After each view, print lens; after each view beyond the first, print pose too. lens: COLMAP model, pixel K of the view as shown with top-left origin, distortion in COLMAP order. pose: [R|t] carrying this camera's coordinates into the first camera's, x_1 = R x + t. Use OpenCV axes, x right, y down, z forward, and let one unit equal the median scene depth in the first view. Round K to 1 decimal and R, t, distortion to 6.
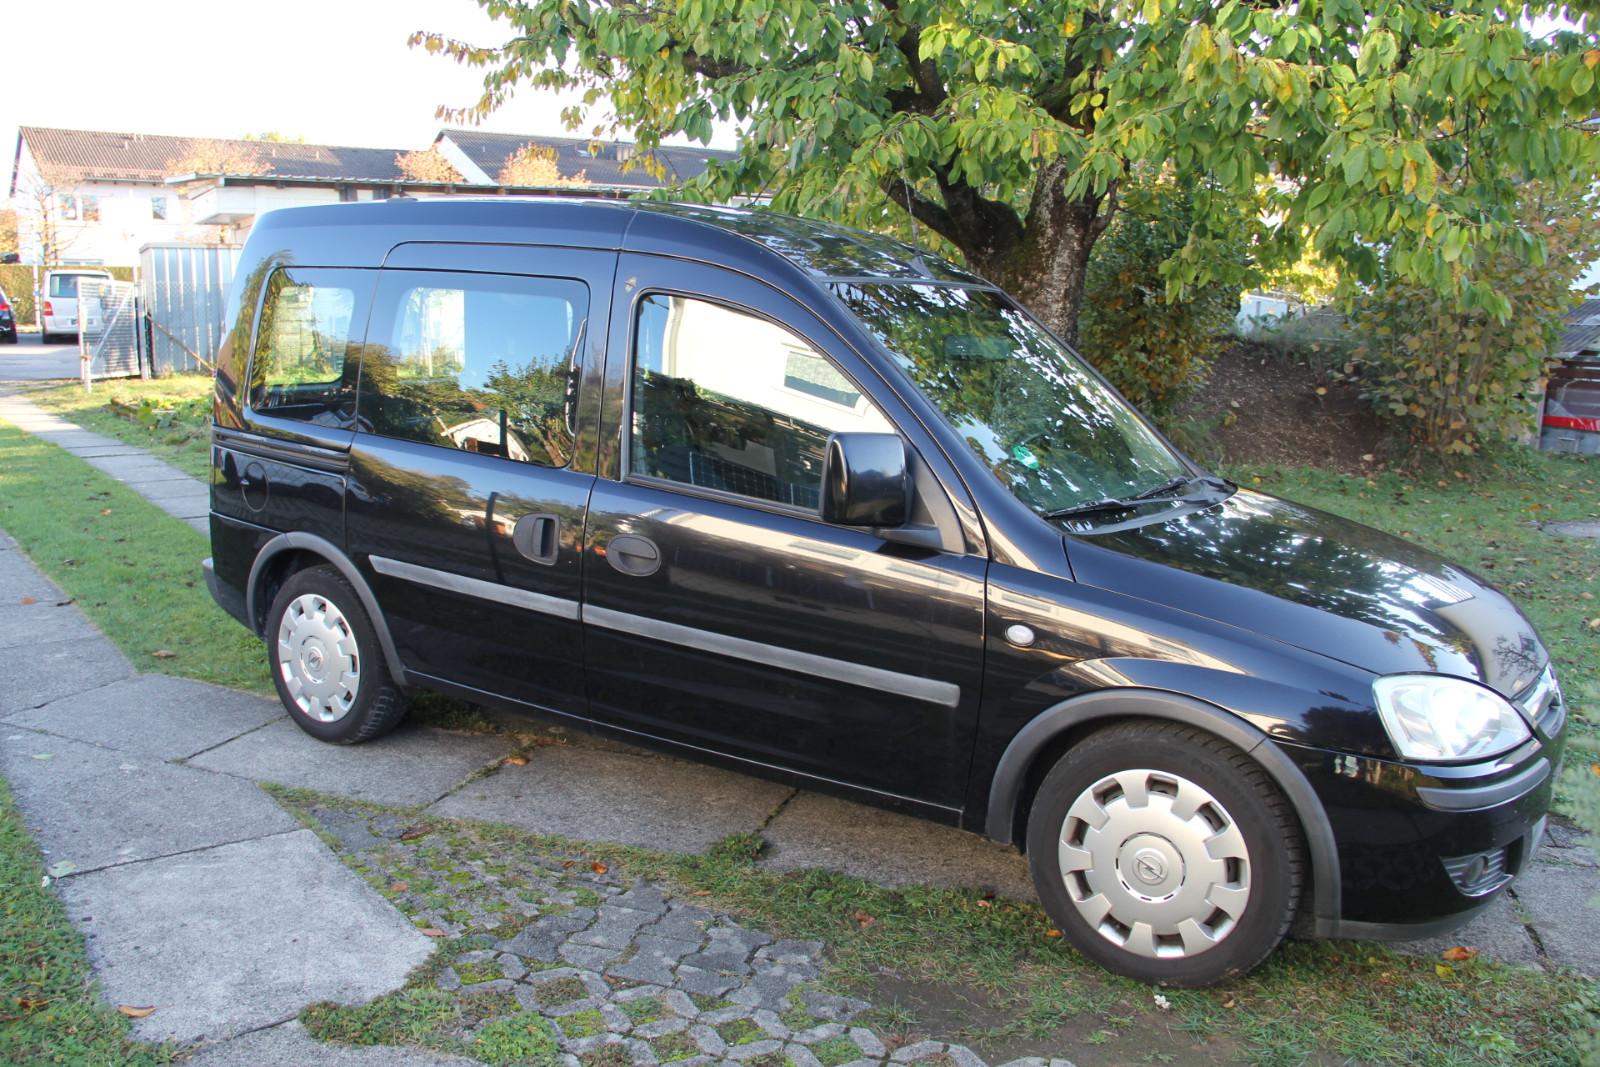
lens RADIAL K [[1303.0, 0, 802.0], [0, 1303.0, 529.8], [0, 0, 1]] dist [-0.180118, 0.131625]
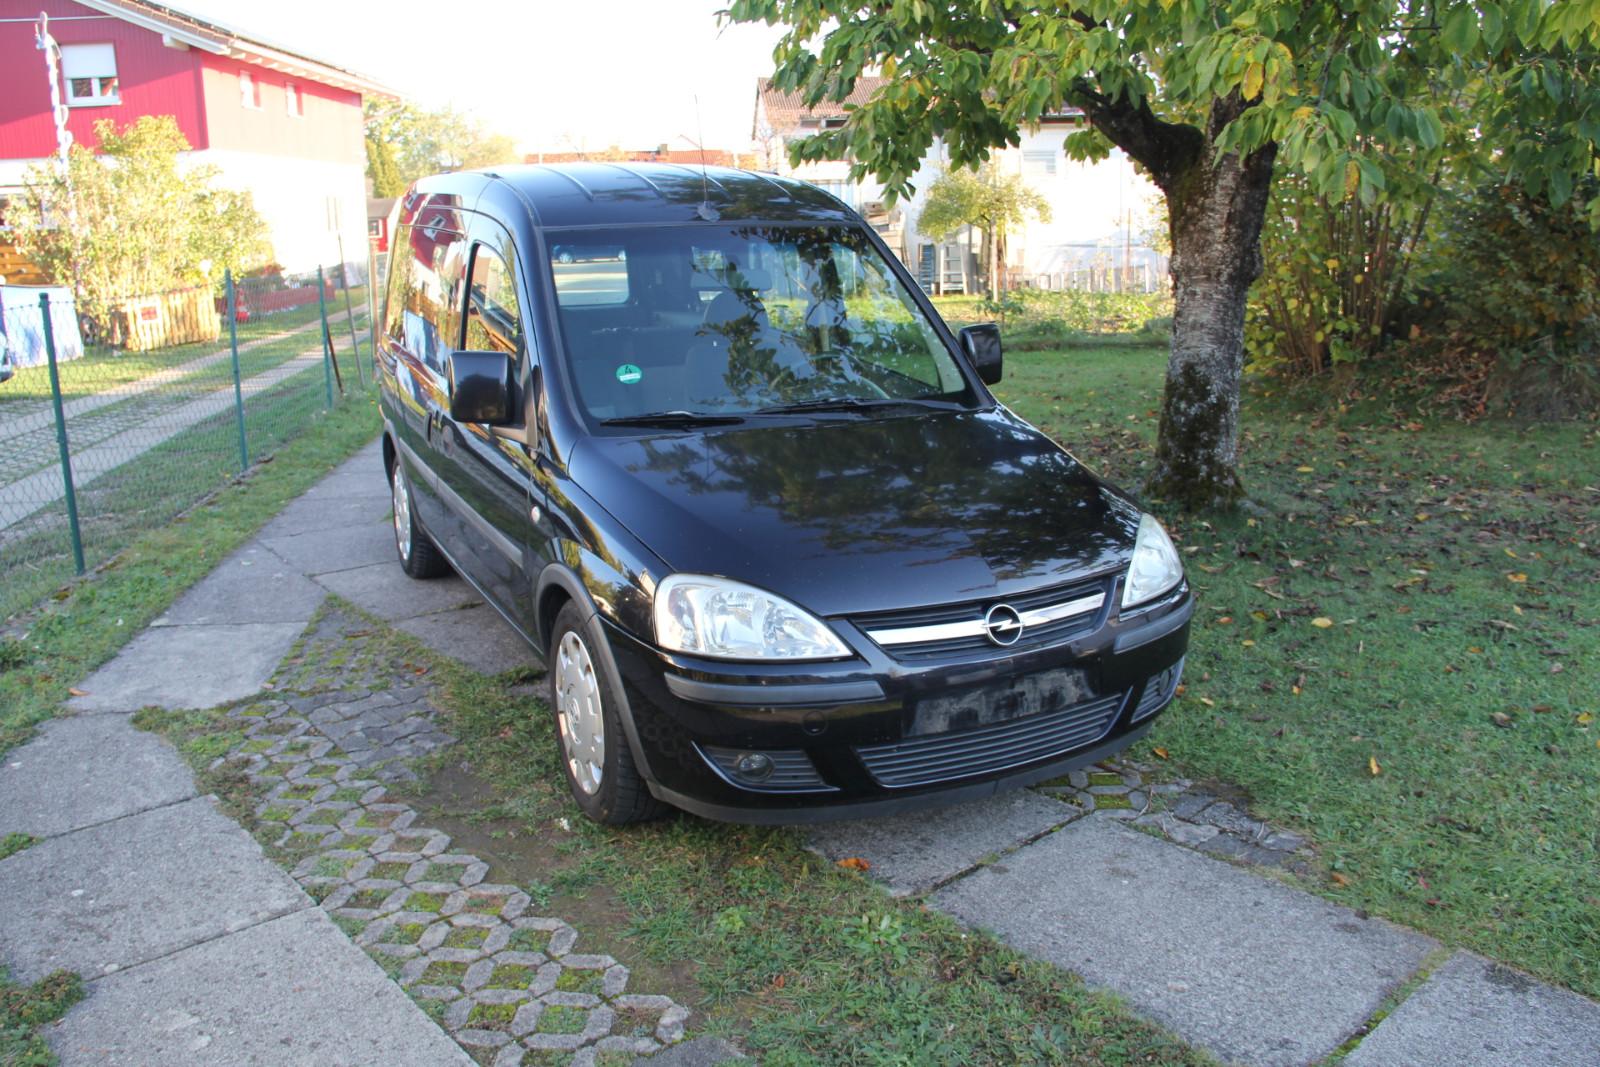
lens RADIAL K [[1303.0, 0, 796.6], [0, 1303.0, 526.5], [0, 0, 1]] dist [-0.180118, 0.131625]
pose [[0.849565, 0.086490, -0.520345, 0.440632], [-0.058169, 0.995811, 0.070548, -0.004112], [0.524267, -0.029667, 0.851037, 0.030030]]
